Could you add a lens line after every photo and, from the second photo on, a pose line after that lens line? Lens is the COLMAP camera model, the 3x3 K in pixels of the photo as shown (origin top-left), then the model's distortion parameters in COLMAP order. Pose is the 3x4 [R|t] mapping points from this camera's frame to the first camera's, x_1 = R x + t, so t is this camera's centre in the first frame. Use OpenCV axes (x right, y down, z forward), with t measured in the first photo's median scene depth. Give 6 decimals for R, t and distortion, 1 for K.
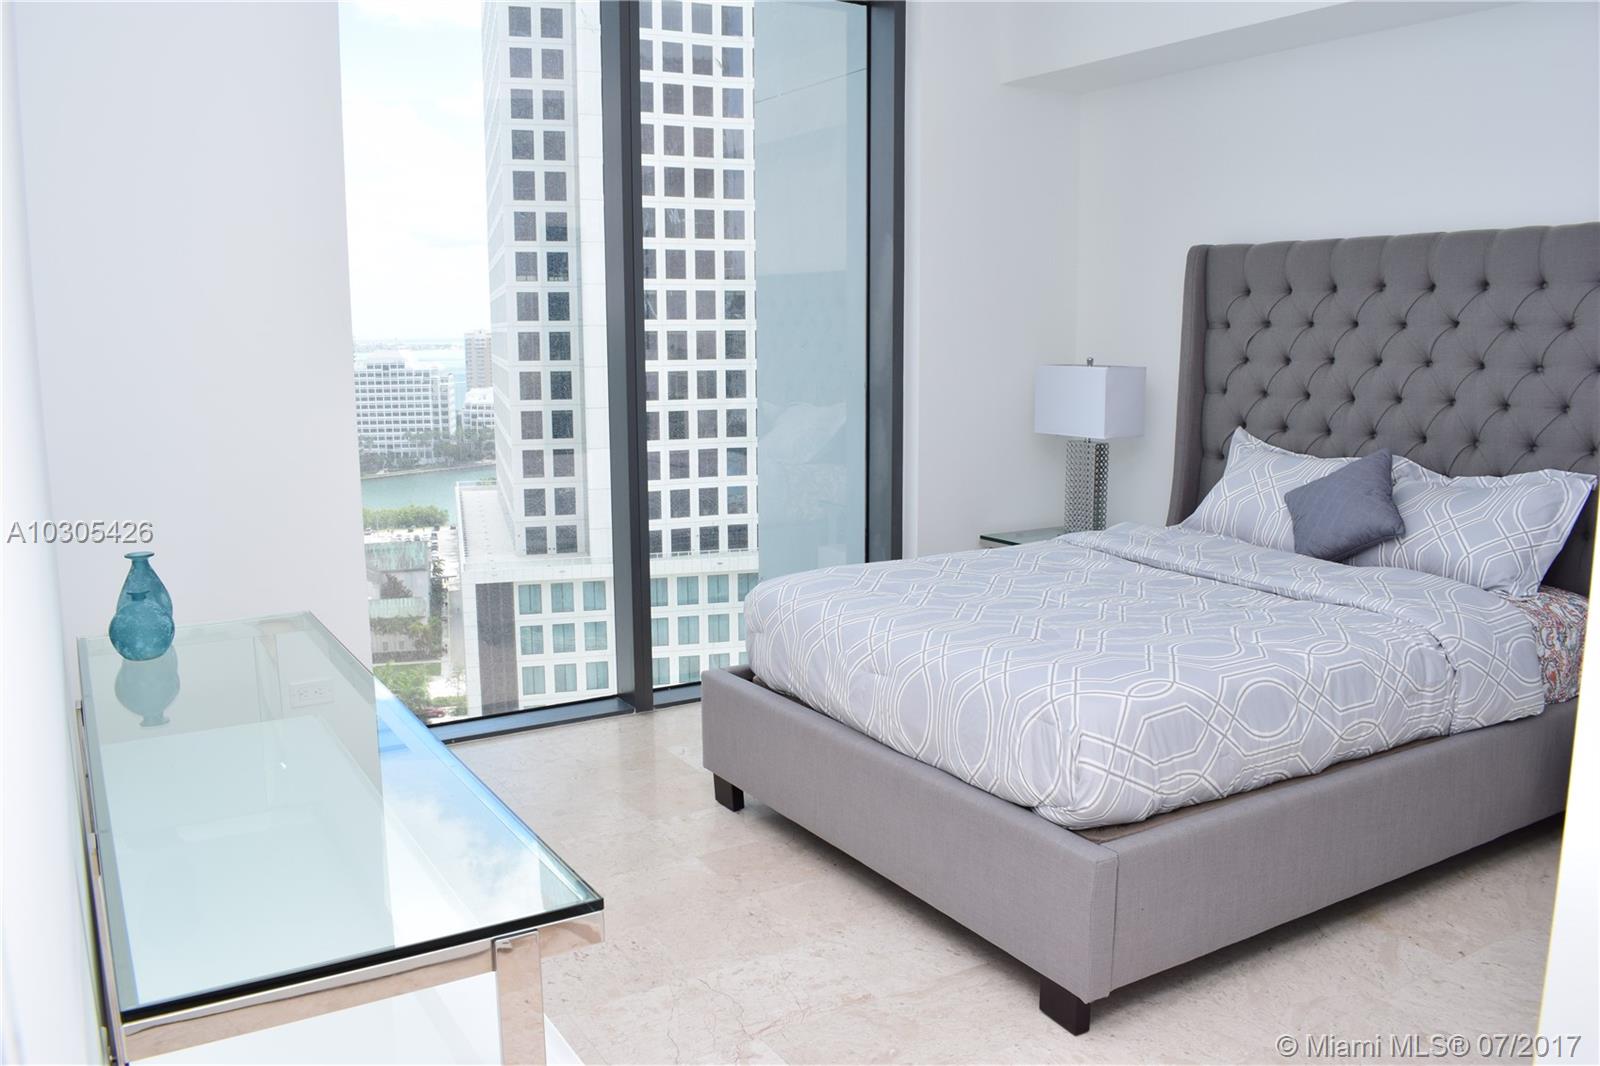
lens RADIAL K [[1260.0, 0, 804.3], [0, 1260.0, 536.8], [0, 0, 1]] dist [-0.092222, 0.015738]
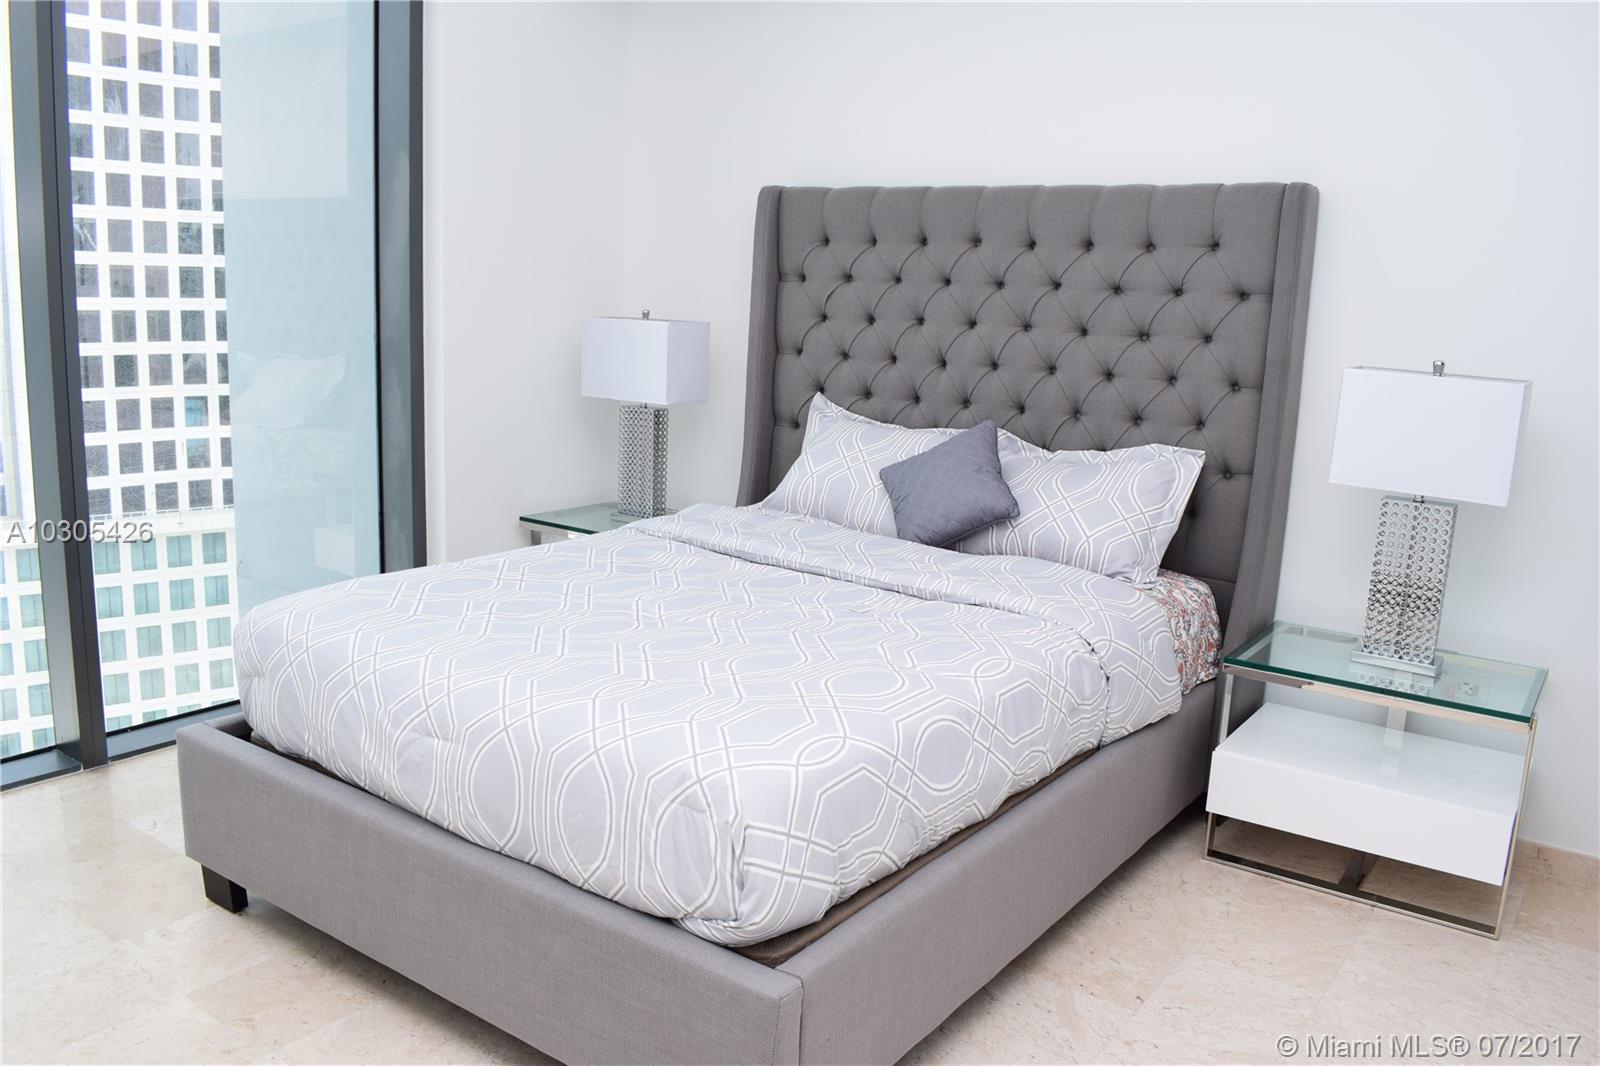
lens RADIAL K [[1260.0, 0, 804.3], [0, 1260.0, 536.8], [0, 0, 1]] dist [-0.092222, 0.015738]
pose [[0.919886, -0.035573, 0.390569, -0.020564], [0.019402, 0.998786, 0.045273, -0.030917], [-0.391706, -0.034068, 0.919460, 0.202214]]
